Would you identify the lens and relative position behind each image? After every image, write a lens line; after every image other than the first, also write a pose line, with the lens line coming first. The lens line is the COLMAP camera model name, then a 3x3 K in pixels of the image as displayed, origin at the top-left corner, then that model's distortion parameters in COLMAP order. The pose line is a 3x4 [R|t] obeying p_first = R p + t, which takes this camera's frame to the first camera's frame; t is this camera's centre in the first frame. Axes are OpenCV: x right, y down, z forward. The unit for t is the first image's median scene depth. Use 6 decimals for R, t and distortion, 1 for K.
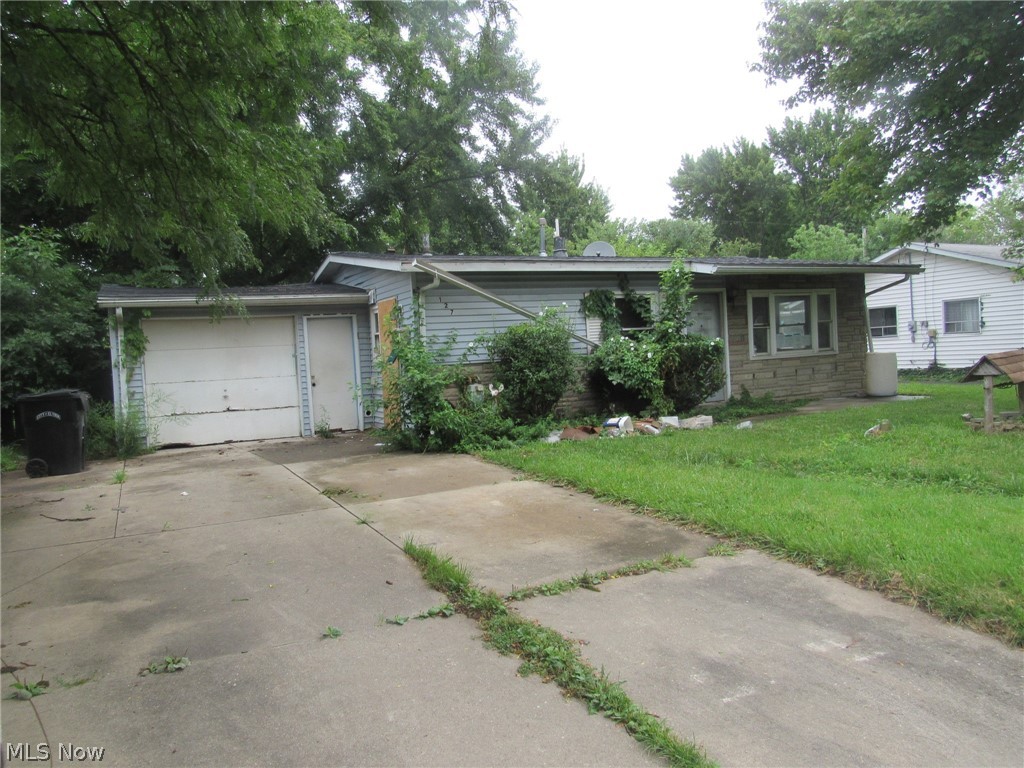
lens RADIAL K [[733.6, 0, 507.5], [0, 733.6, 383.4], [0, 0, 1]] dist [-0.035672, 0.027271]
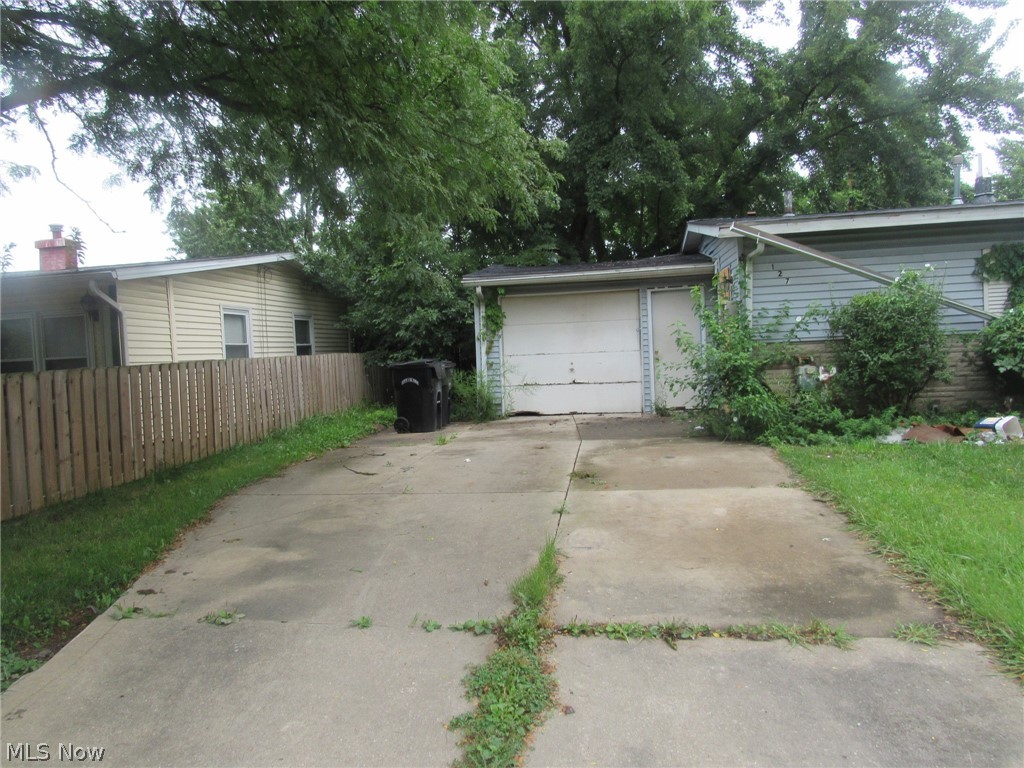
lens RADIAL K [[733.6, 0, 512.1], [0, 733.6, 382.9], [0, 0, 1]] dist [-0.035672, 0.027271]
pose [[0.813182, 0.045348, -0.580240, 0.175908], [-0.021946, 0.998640, 0.047291, -0.011869], [0.581595, -0.025722, 0.813071, 0.119167]]
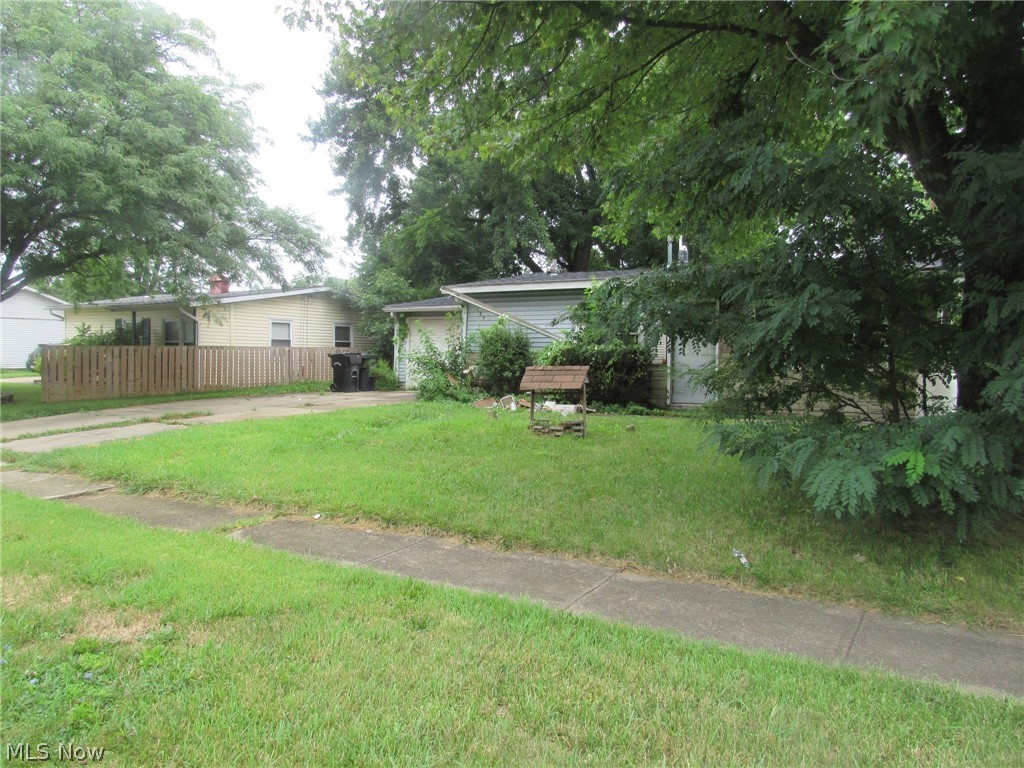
lens RADIAL K [[733.6, 0, 511.8], [0, 733.6, 383.7], [0, 0, 1]] dist [-0.035672, 0.027271]
pose [[0.528998, 0.095523, -0.843230, 1.345880], [-0.075361, 0.995007, 0.065439, -0.071046], [0.845270, 0.028929, 0.533555, 0.259504]]
